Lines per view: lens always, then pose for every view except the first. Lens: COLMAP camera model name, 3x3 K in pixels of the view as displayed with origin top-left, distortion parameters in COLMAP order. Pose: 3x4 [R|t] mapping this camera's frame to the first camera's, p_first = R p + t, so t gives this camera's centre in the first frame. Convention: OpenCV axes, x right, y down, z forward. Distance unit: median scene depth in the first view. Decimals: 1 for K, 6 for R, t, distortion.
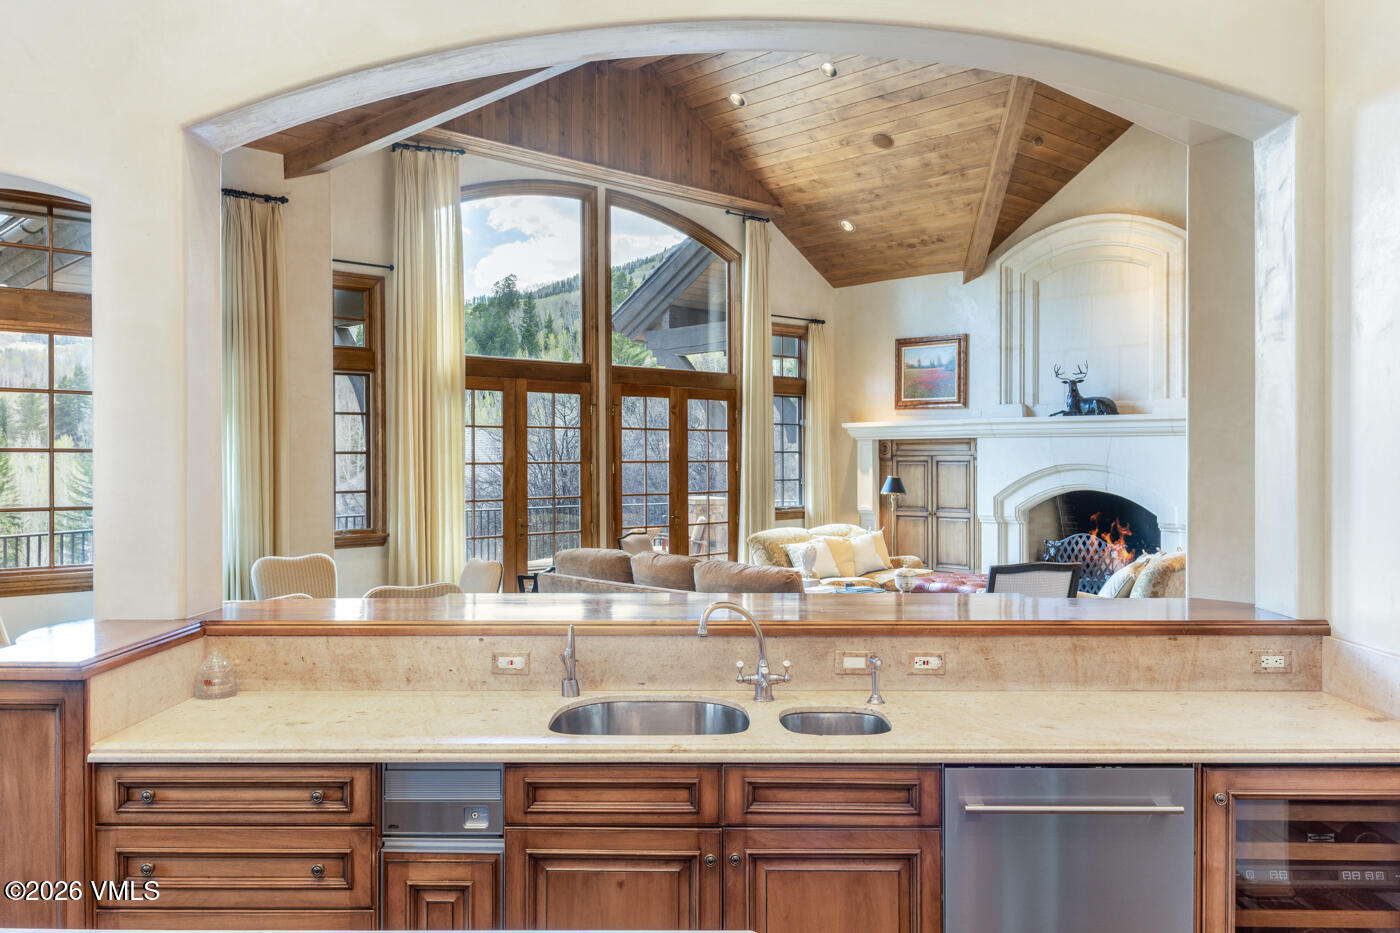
lens RADIAL K [[1081.2, 0, 664.1], [0, 1081.2, 418.6], [0, 0, 1]] dist [0.000182, -0.021186]
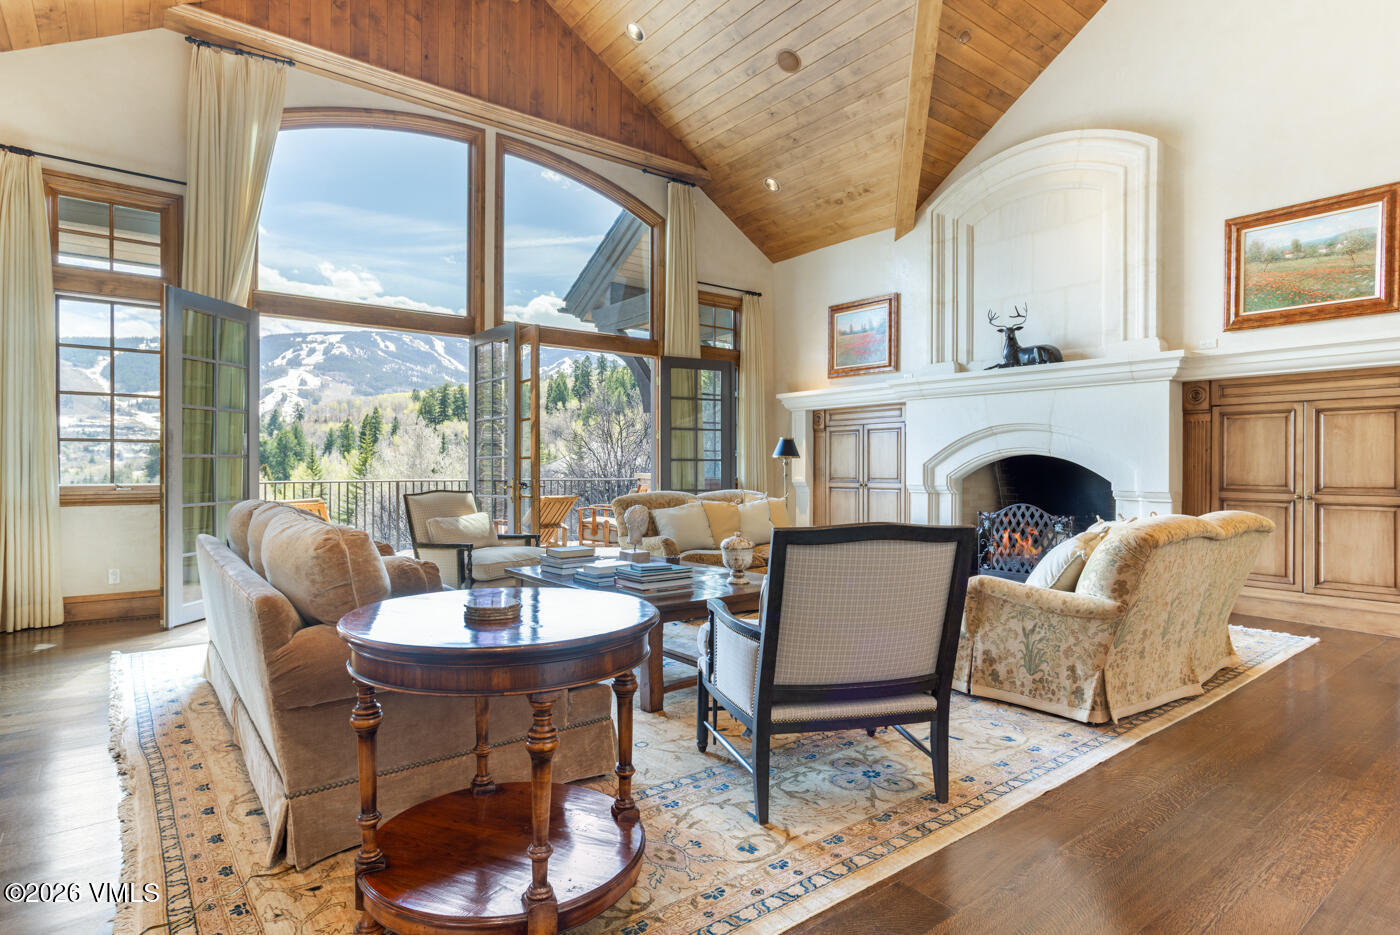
lens RADIAL K [[743.0, 0, 686.3], [0, 743.0, 440.2], [0, 0, 1]] dist [-0.018529, 0.016459]
pose [[0.996688, 0.000054, -0.081317, 0.159134], [-0.000134, 1.000000, -0.000982, 0.053183], [0.081317, 0.000990, 0.996688, 0.366988]]
